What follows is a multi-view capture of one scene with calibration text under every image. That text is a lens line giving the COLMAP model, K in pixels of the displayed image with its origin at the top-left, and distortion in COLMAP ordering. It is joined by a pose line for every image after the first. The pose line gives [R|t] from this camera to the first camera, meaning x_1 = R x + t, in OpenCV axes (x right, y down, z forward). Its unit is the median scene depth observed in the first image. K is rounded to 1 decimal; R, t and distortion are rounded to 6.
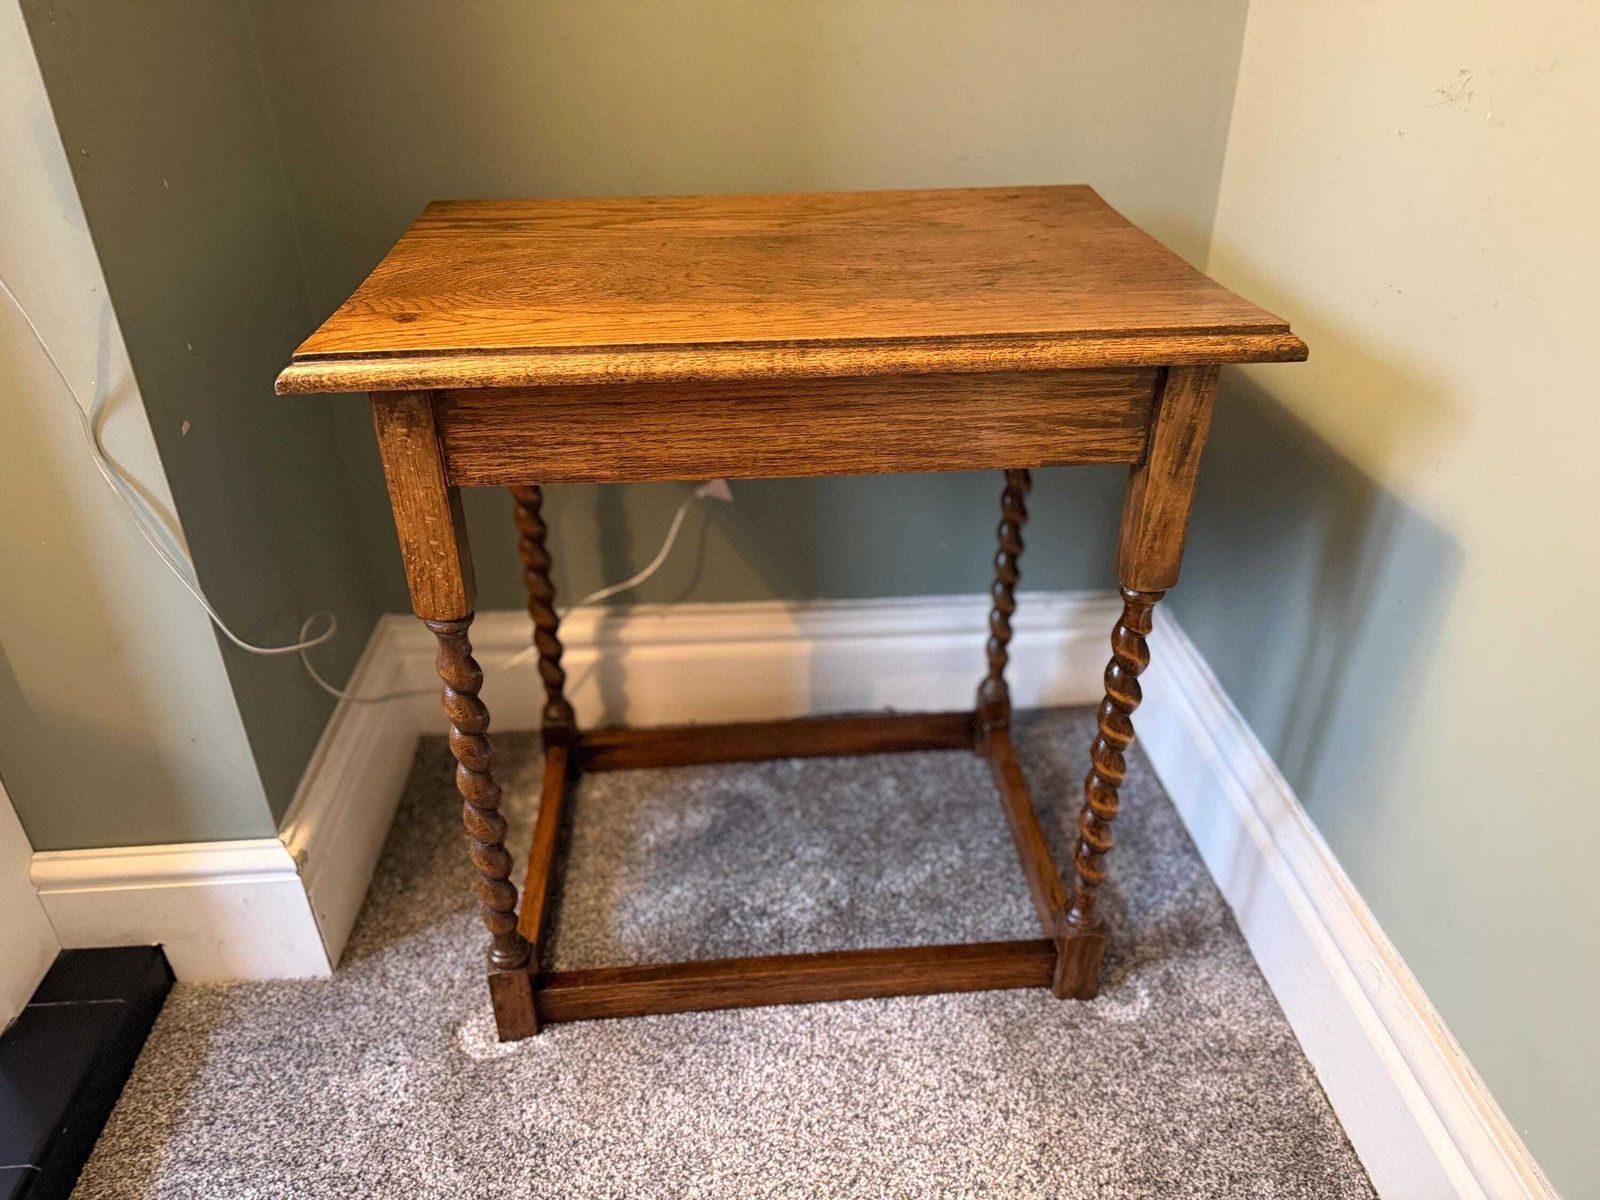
lens RADIAL K [[1166.7, 0, 791.9], [0, 1166.7, 609.0], [0, 0, 1]] dist [0.019216, -0.045719]
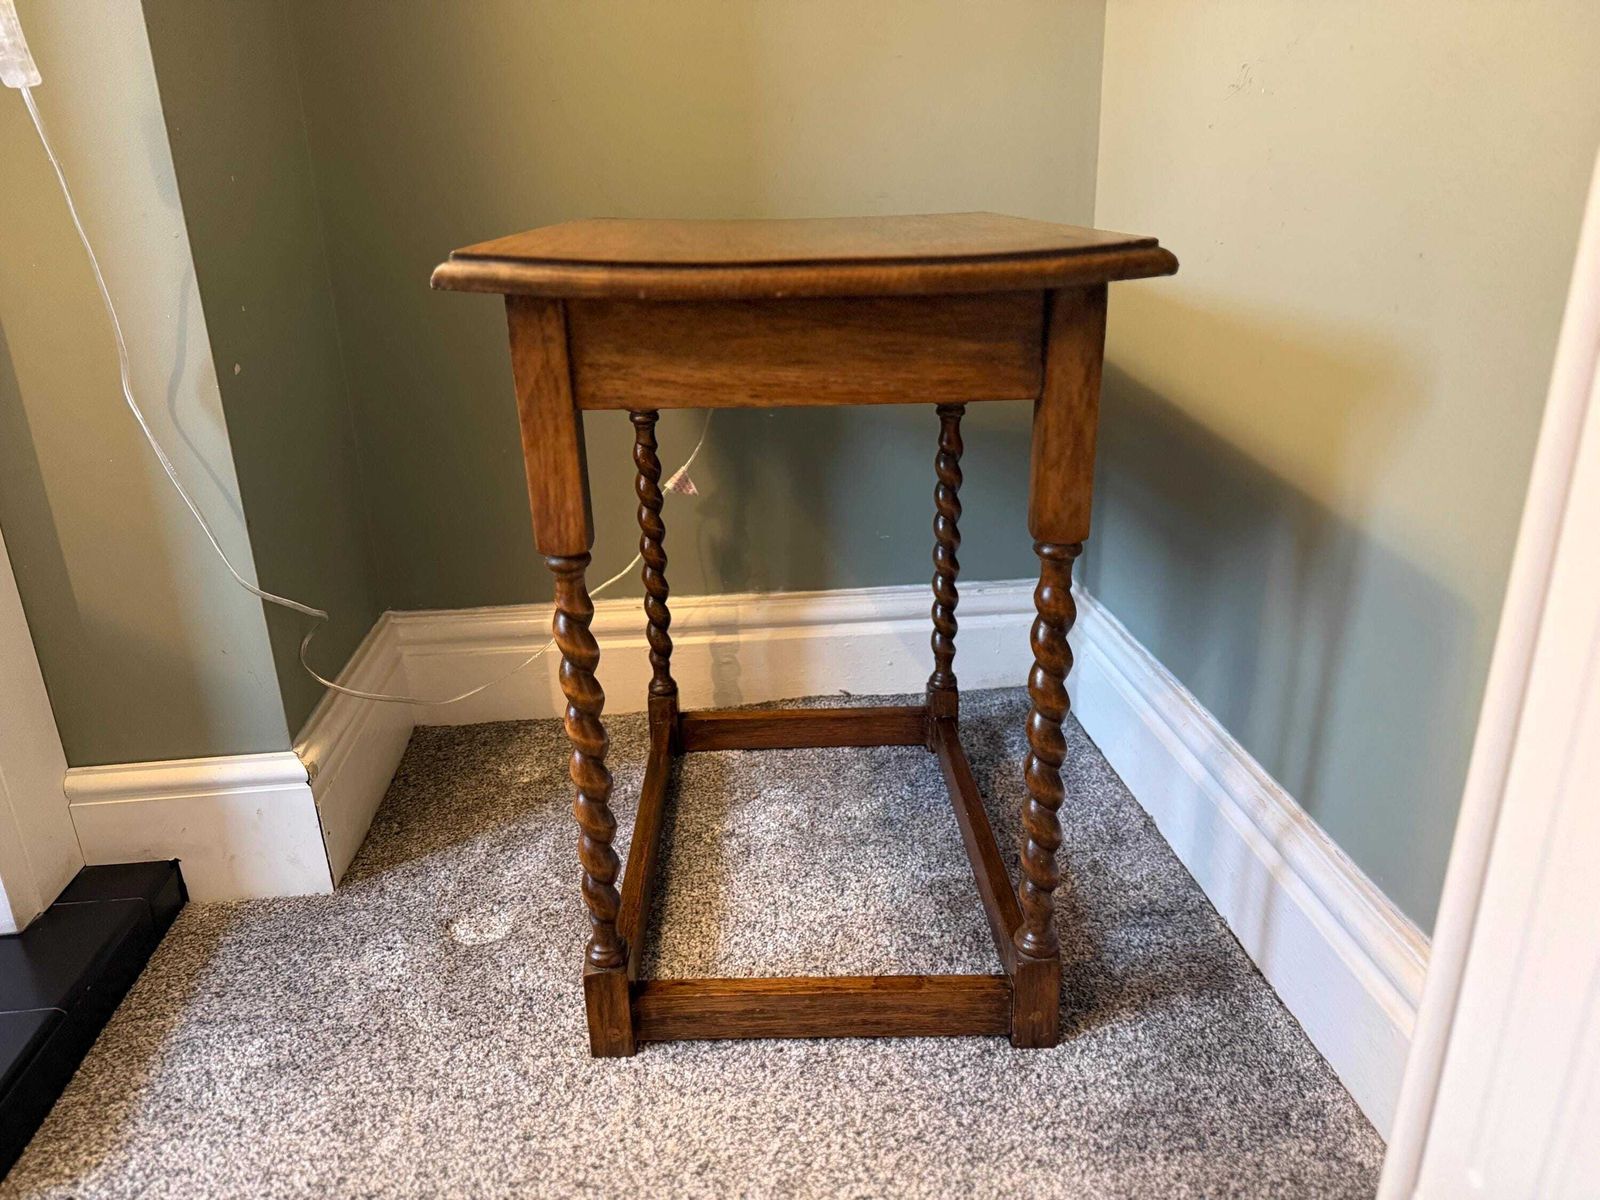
lens RADIAL K [[1166.7, 0, 805.5], [0, 1166.7, 607.8], [0, 0, 1]] dist [0.019216, -0.045719]
pose [[0.999130, -0.025743, 0.032797, 0.017502], [0.030999, 0.984712, -0.171413, 0.285106], [-0.027883, 0.172280, 0.984653, -0.143711]]
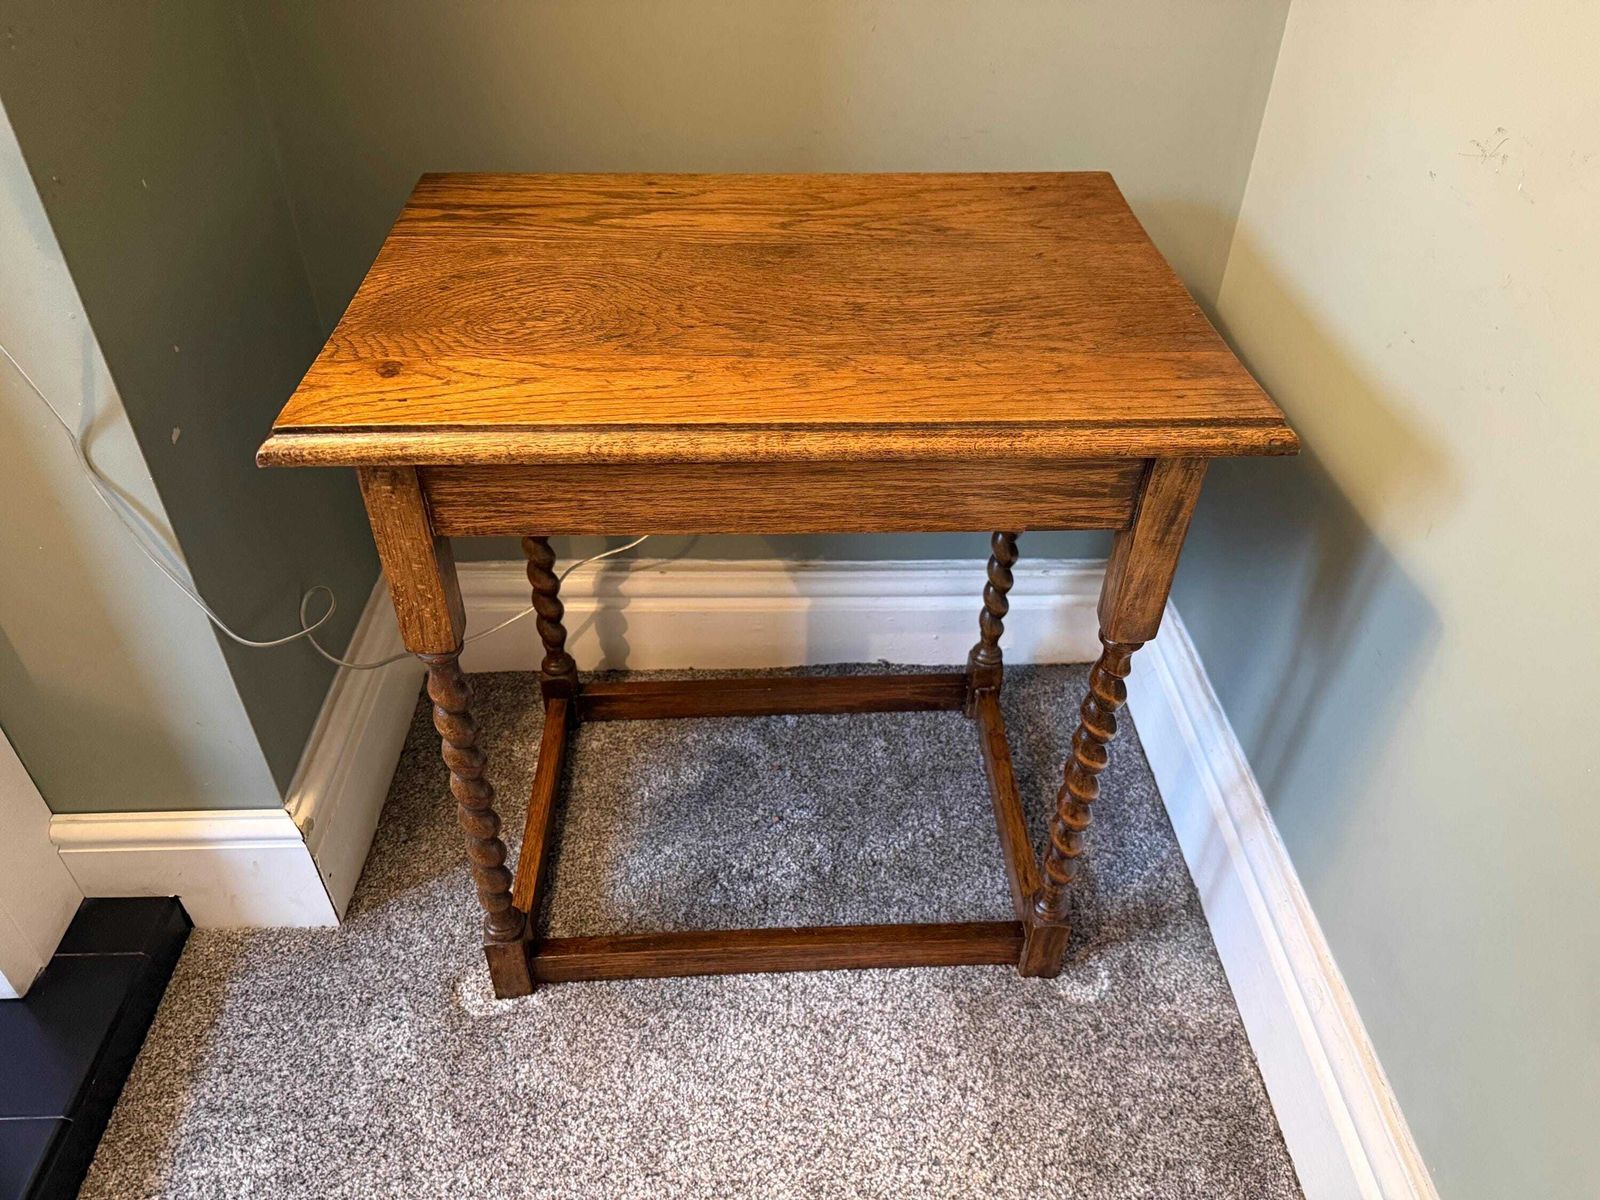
lens RADIAL K [[1166.7, 0, 802.2], [0, 1166.7, 608.3], [0, 0, 1]] dist [0.019216, -0.045719]
pose [[0.999300, 0.036785, -0.006798, 0.025028], [-0.035381, 0.988418, 0.147571, -0.160338], [0.012148, -0.147227, 0.989028, -0.001252]]
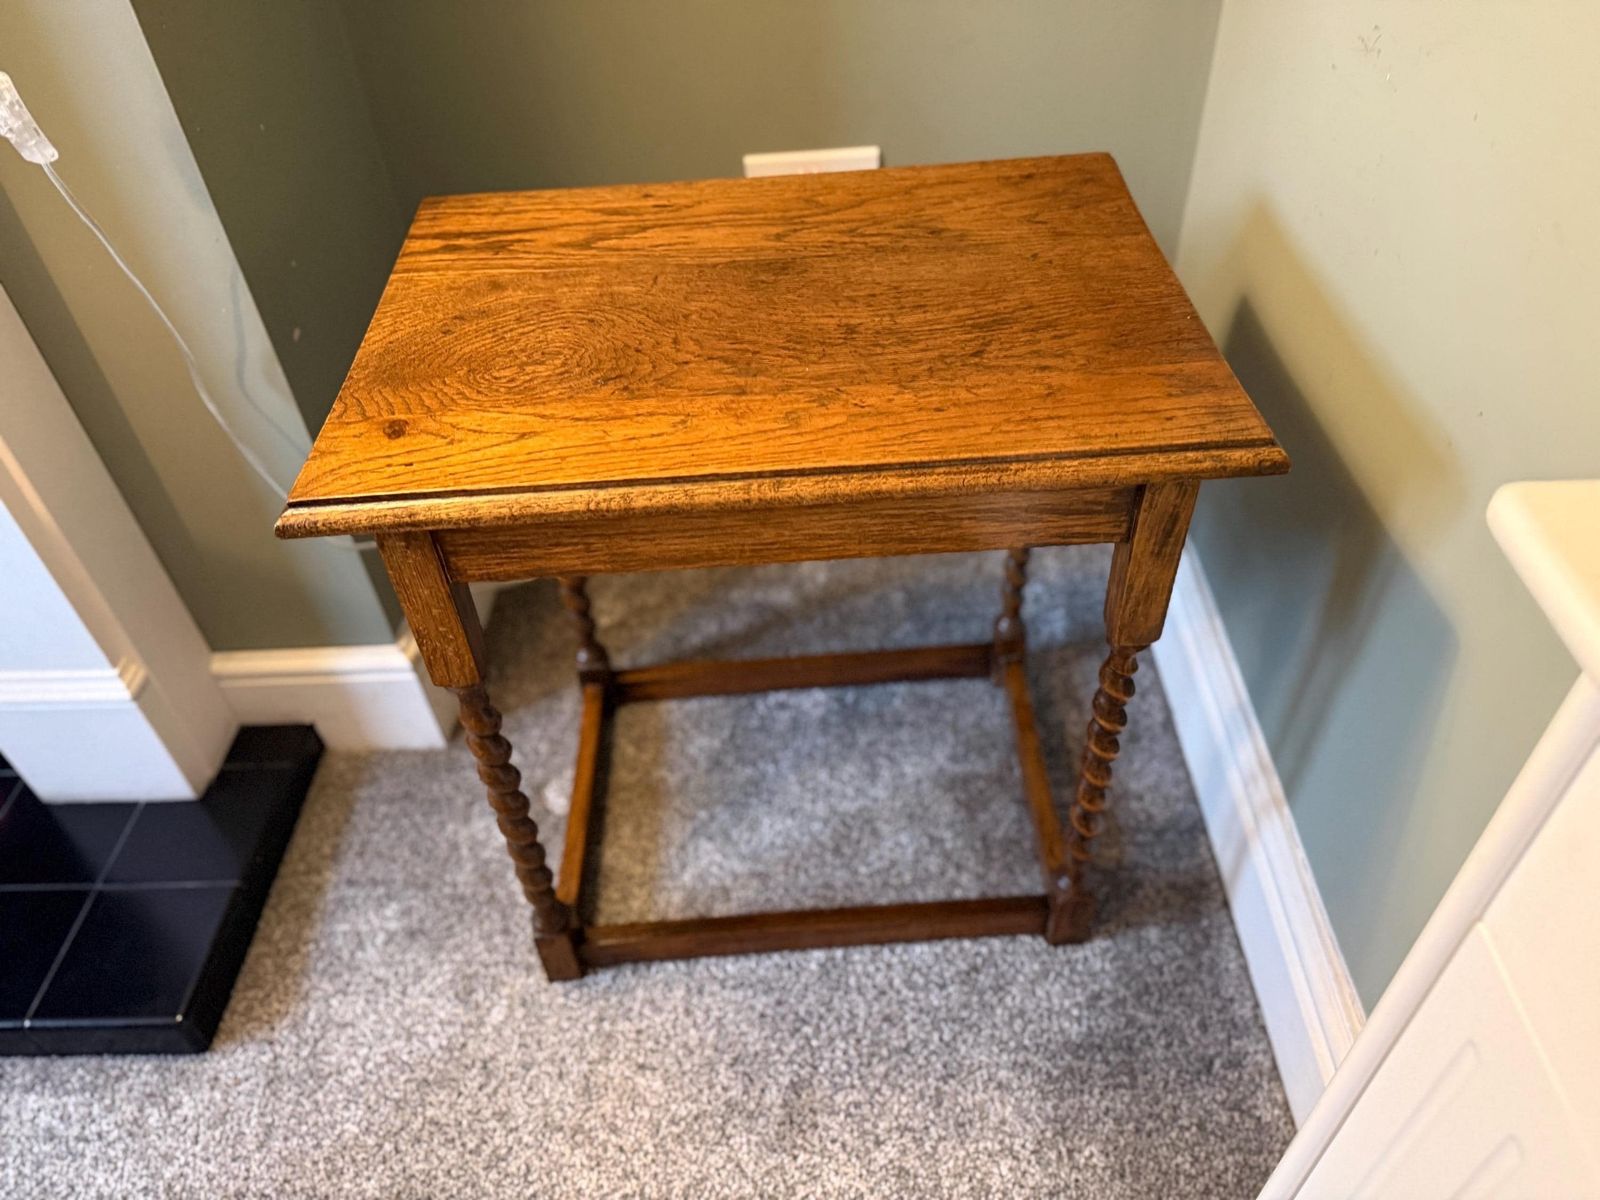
lens RADIAL K [[1166.7, 0, 798.9], [0, 1166.7, 600.3], [0, 0, 1]] dist [0.019216, -0.045719]
pose [[0.998576, -0.006904, -0.052892, 0.057975], [0.018164, 0.976338, 0.215487, -0.244607], [0.050153, -0.216141, 0.975073, -0.008965]]
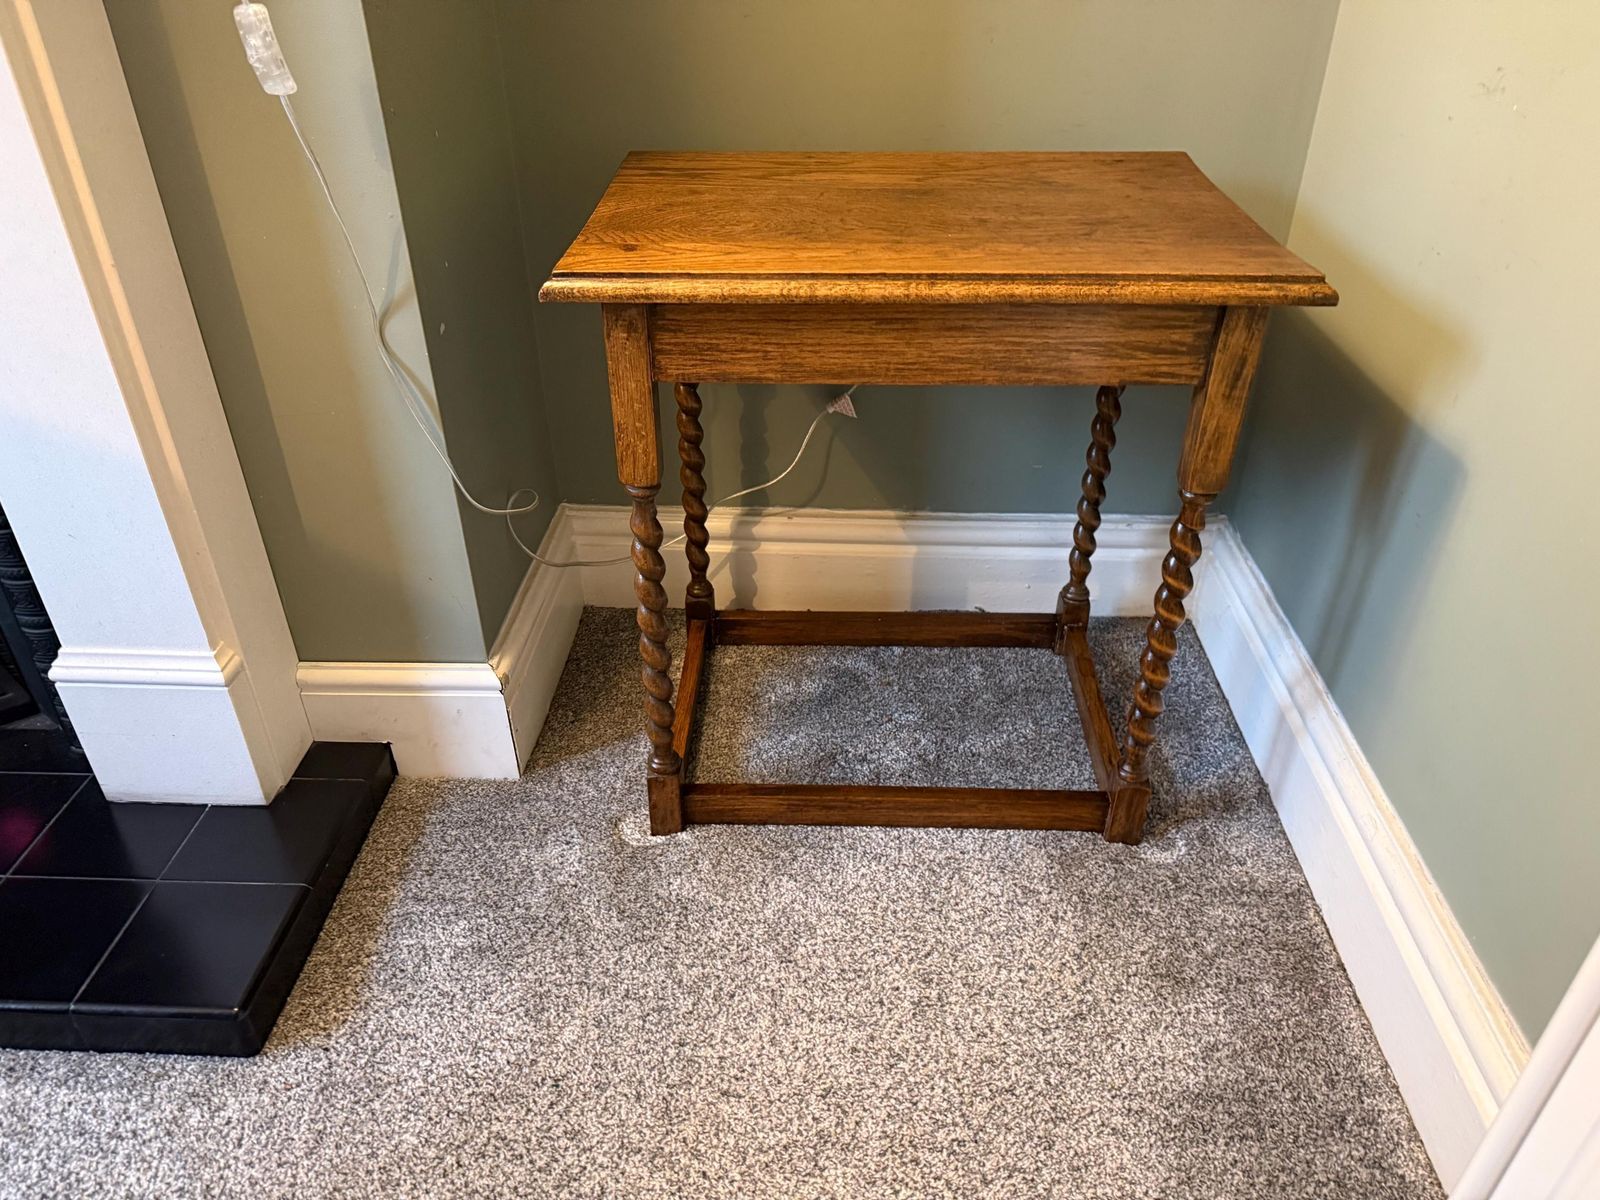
lens RADIAL K [[1166.7, 0, 774.5], [0, 1166.7, 618.2], [0, 0, 1]] dist [0.019216, -0.045719]
pose [[0.993686, 0.061729, -0.093688, -0.015199], [-0.056866, 0.996935, 0.053721, 0.065603], [0.096717, -0.048054, 0.994151, -0.234986]]
